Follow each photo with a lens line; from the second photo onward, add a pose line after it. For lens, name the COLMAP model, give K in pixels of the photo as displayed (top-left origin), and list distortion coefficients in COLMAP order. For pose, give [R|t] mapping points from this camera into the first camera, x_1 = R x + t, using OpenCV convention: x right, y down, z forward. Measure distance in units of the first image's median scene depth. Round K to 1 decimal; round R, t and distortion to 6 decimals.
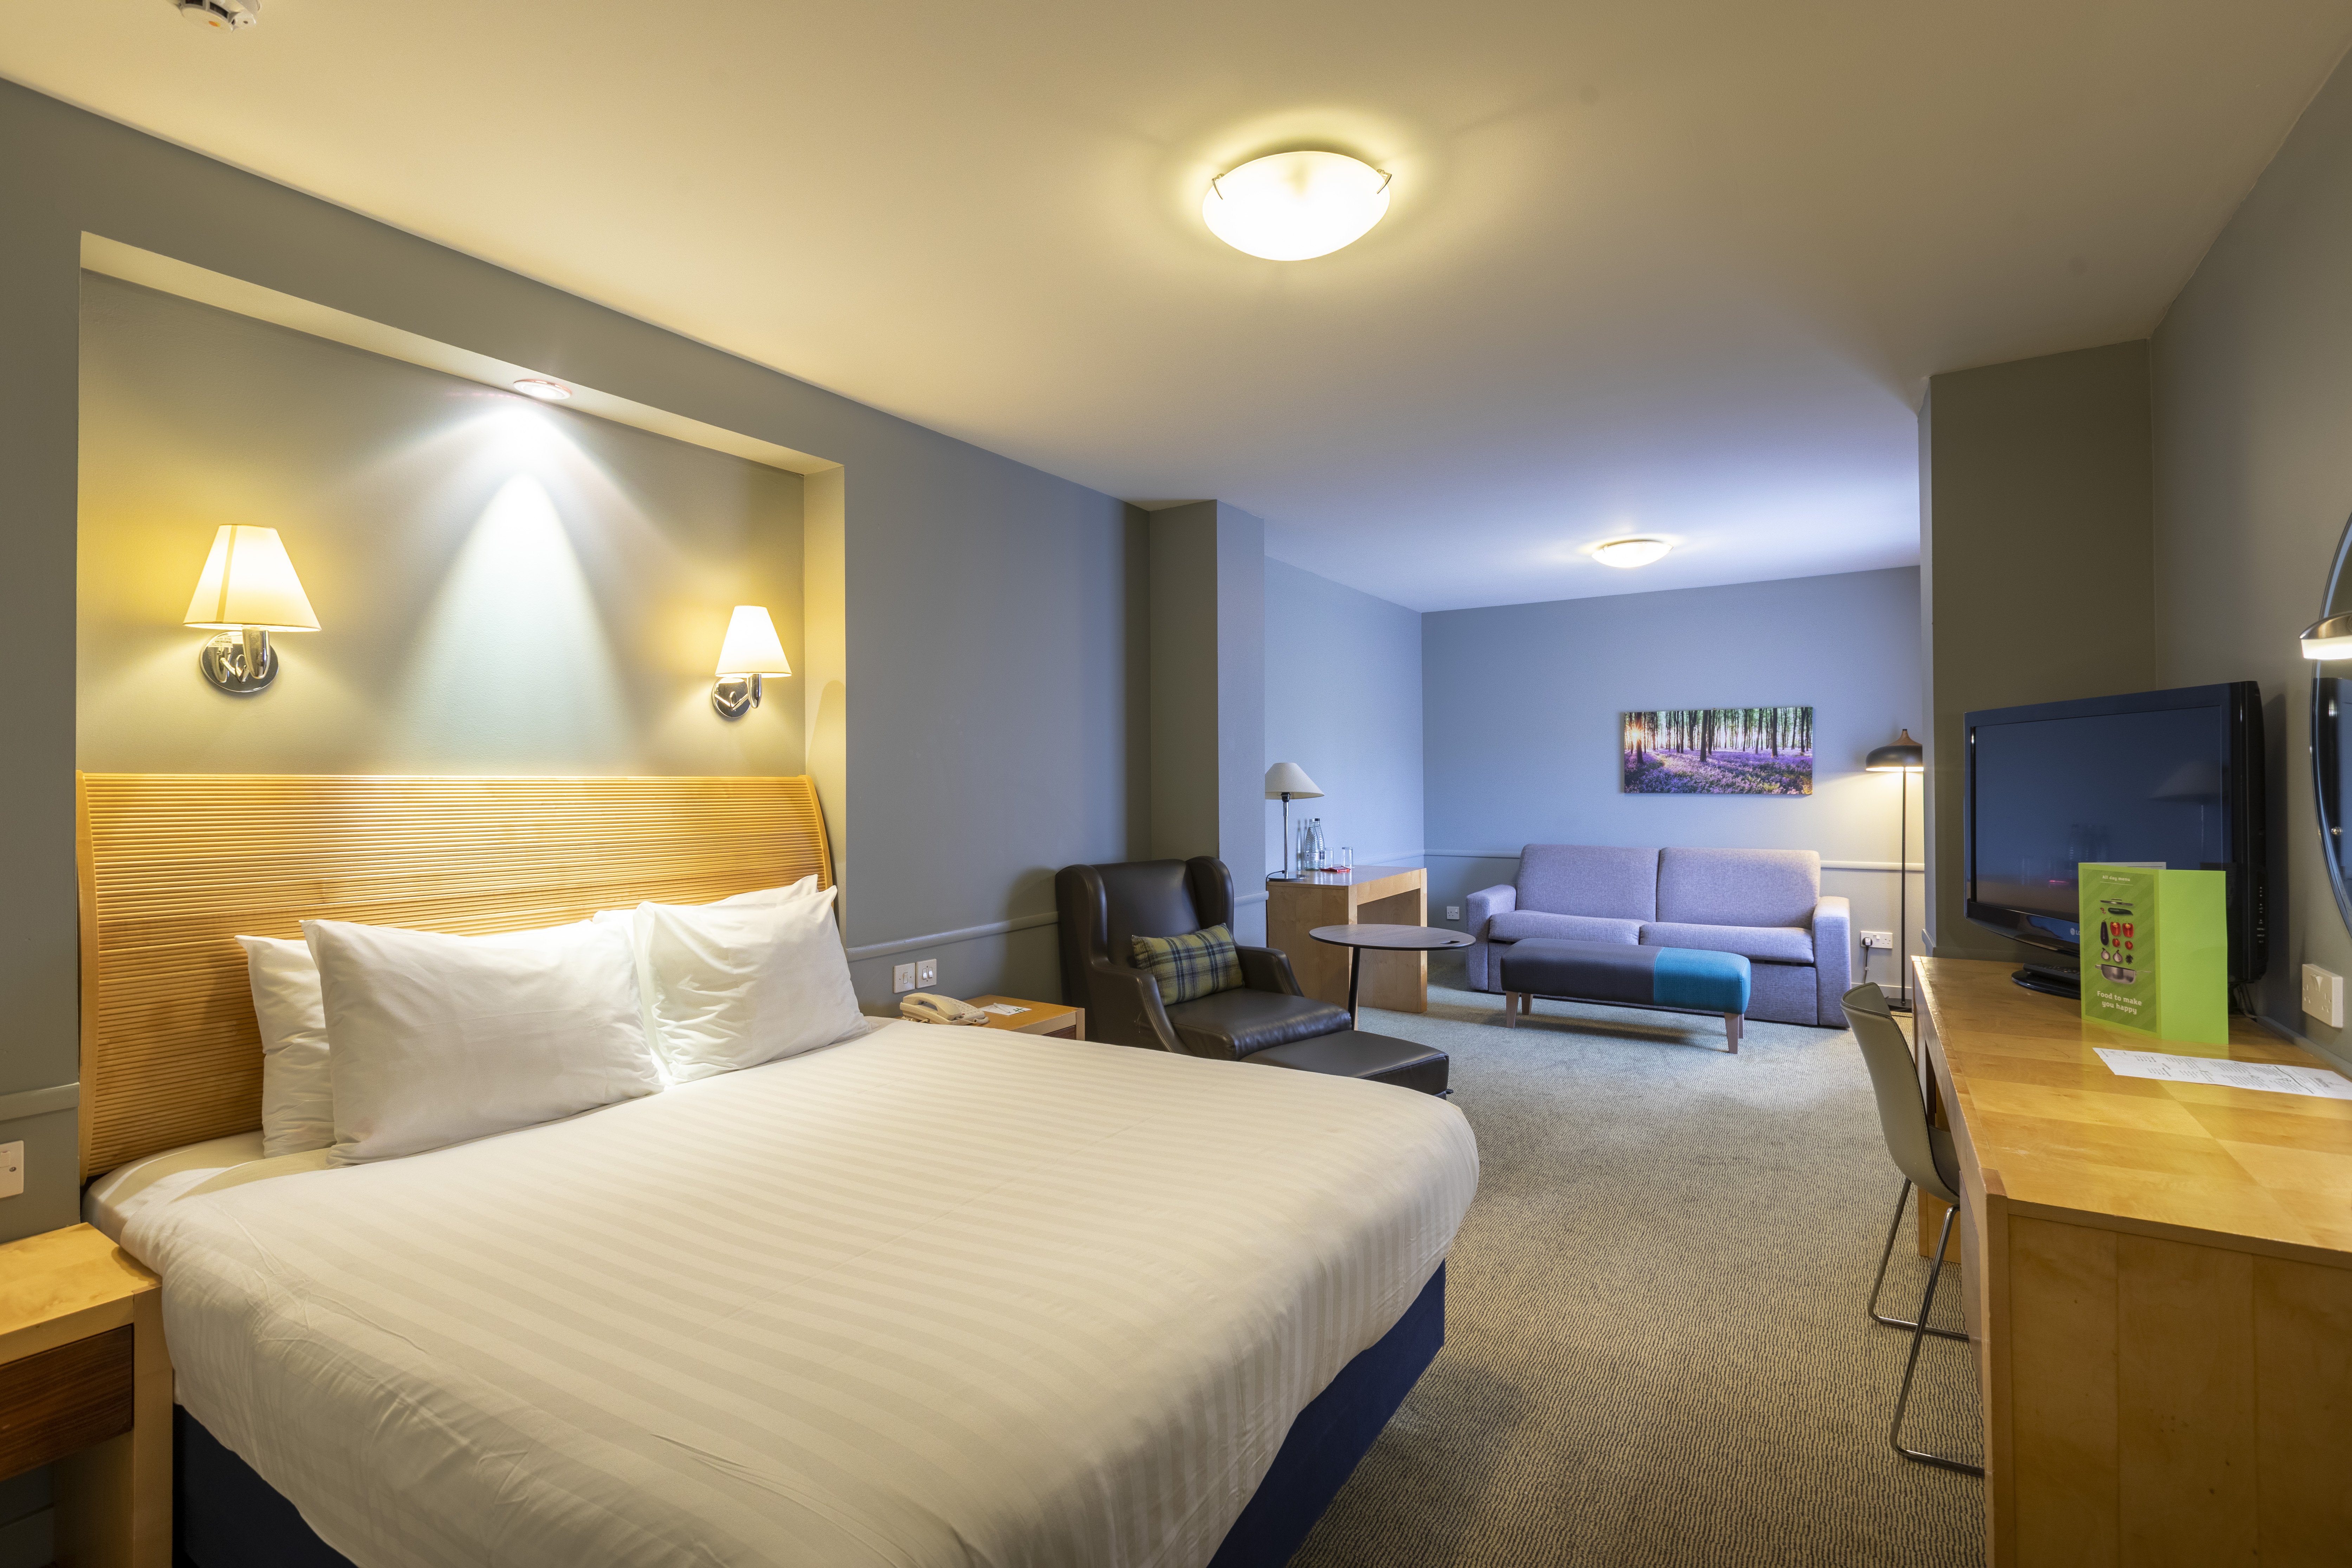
lens RADIAL K [[1067.3, 0, 1172.5], [0, 1067.3, 774.3], [0, 0, 1]] dist [0.017170, -0.001164]
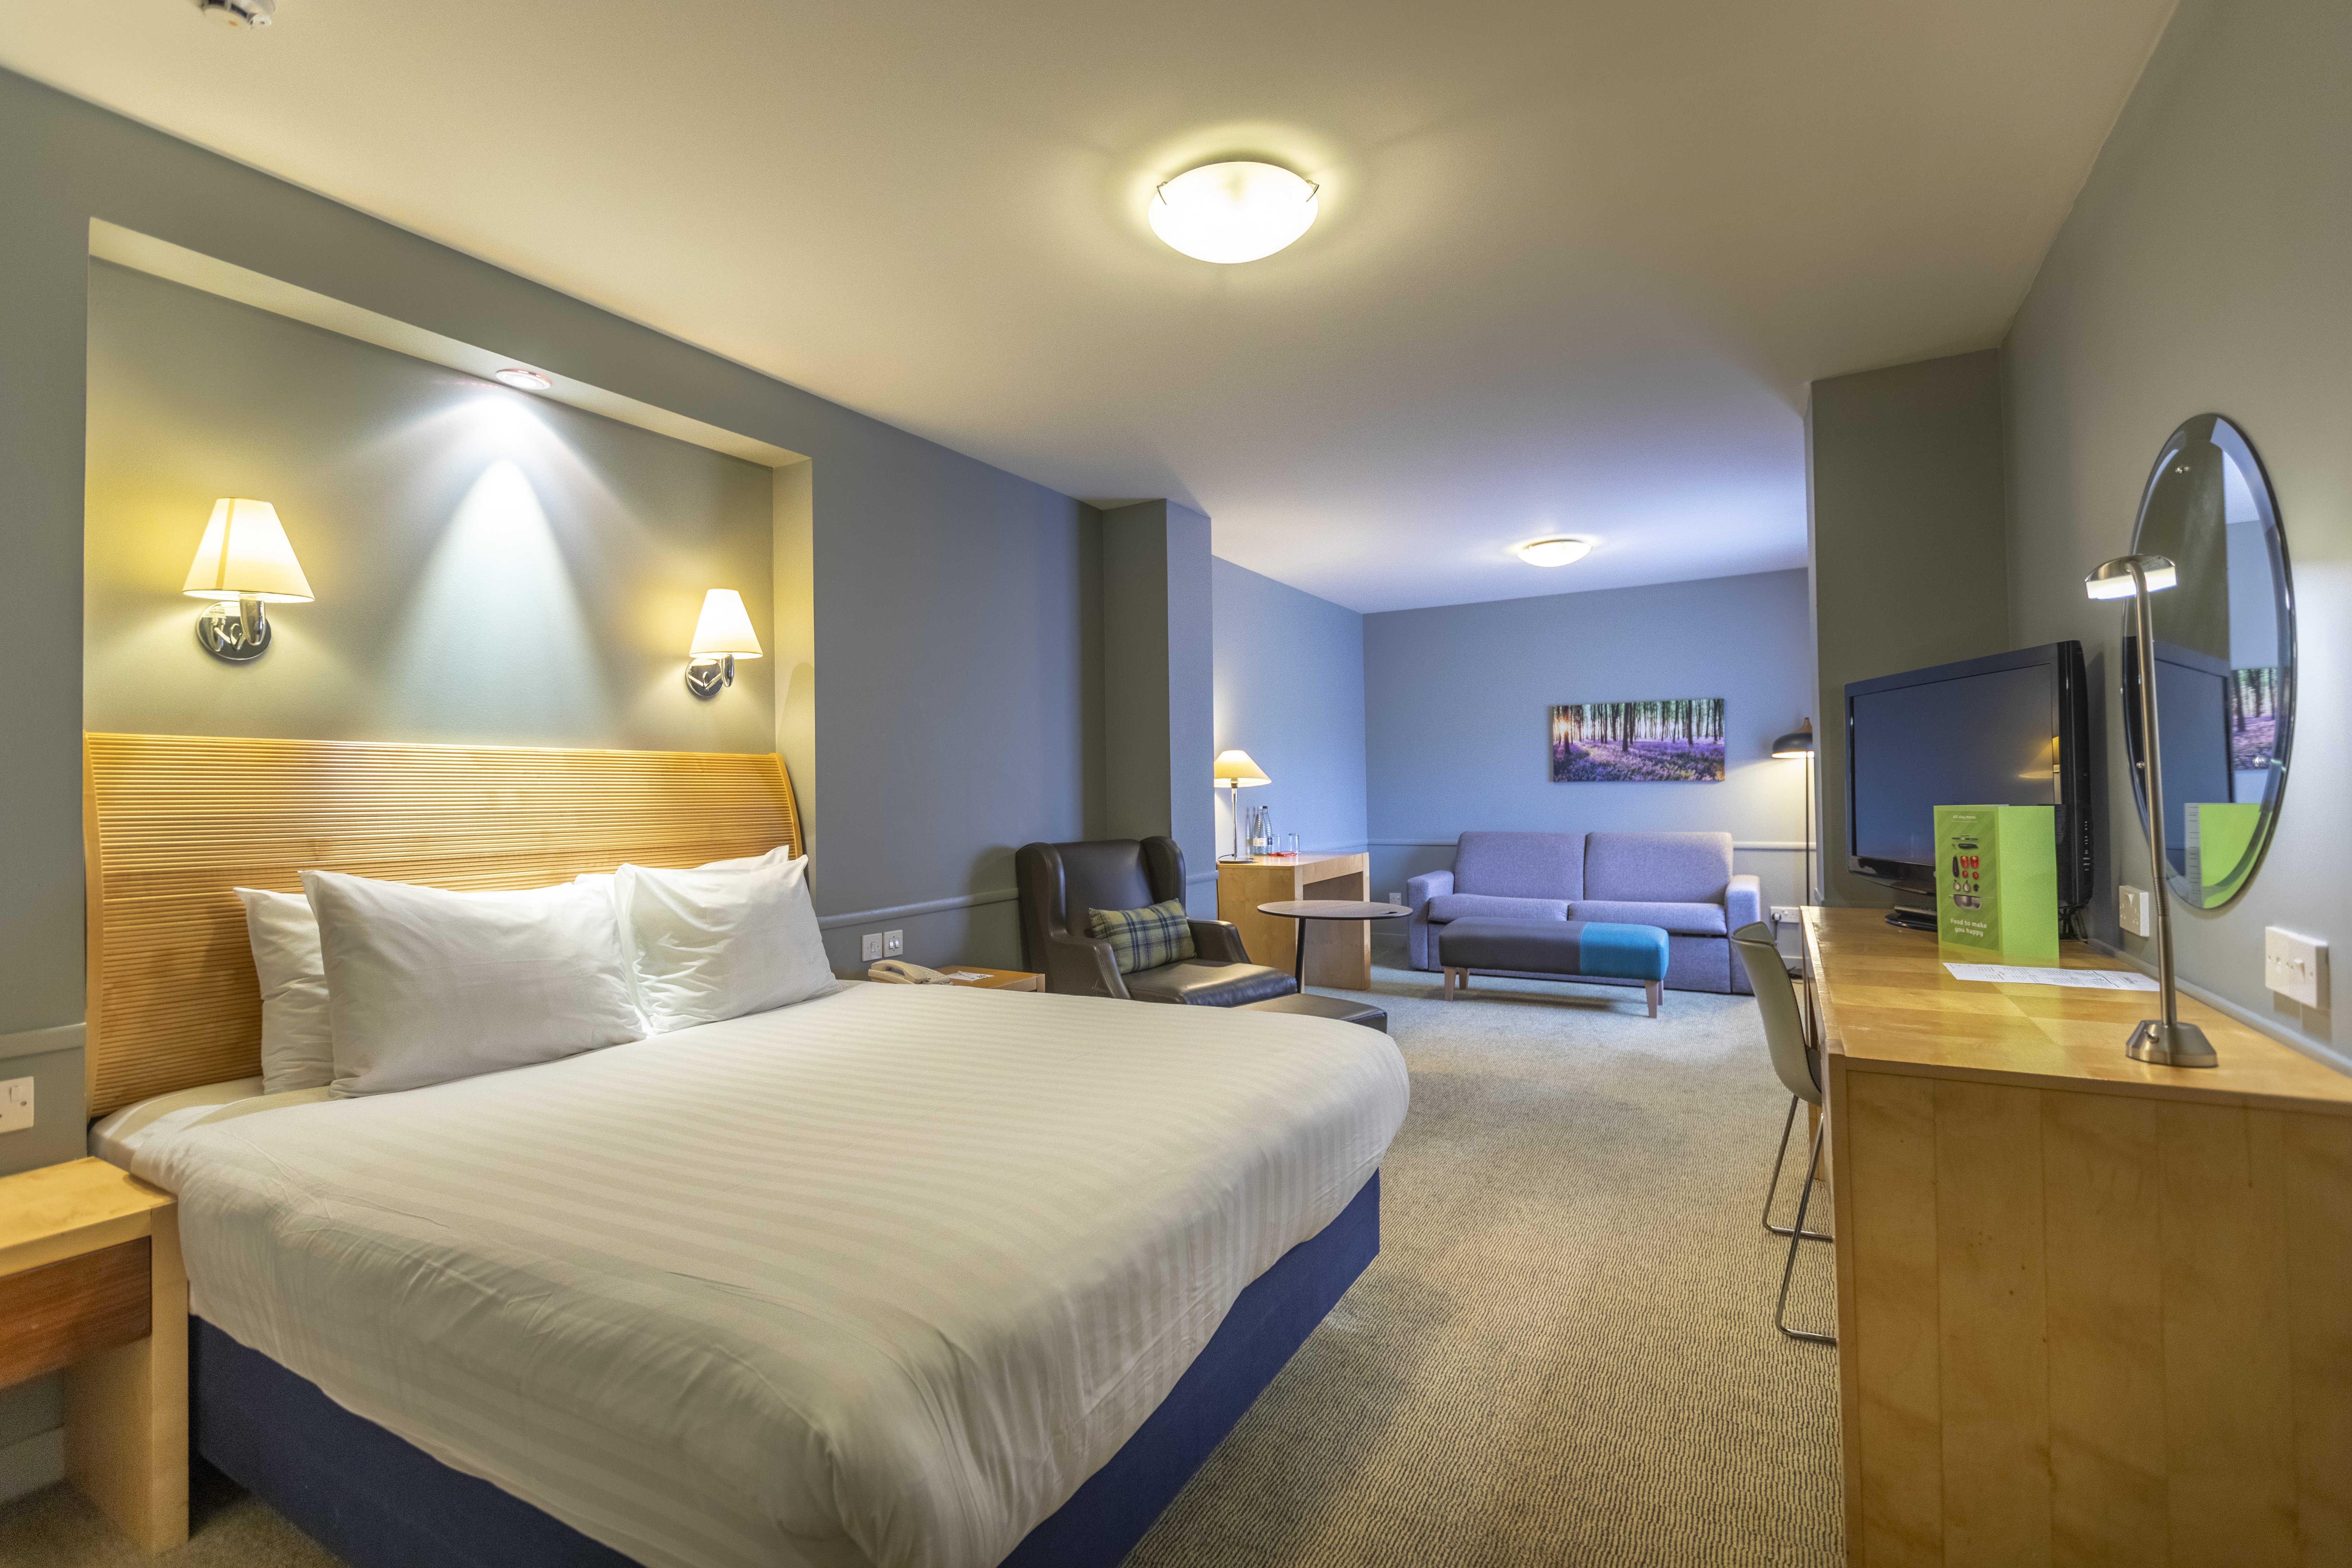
lens RADIAL K [[1067.2, 0, 1171.5], [0, 1067.2, 792.2], [0, 0, 1]] dist [0.017170, -0.001164]
pose [[0.999106, -0.008726, 0.041373, 0.001158], [0.009246, 0.999880, -0.012391, 0.076970], [-0.041260, 0.012762, 0.999067, -0.087664]]
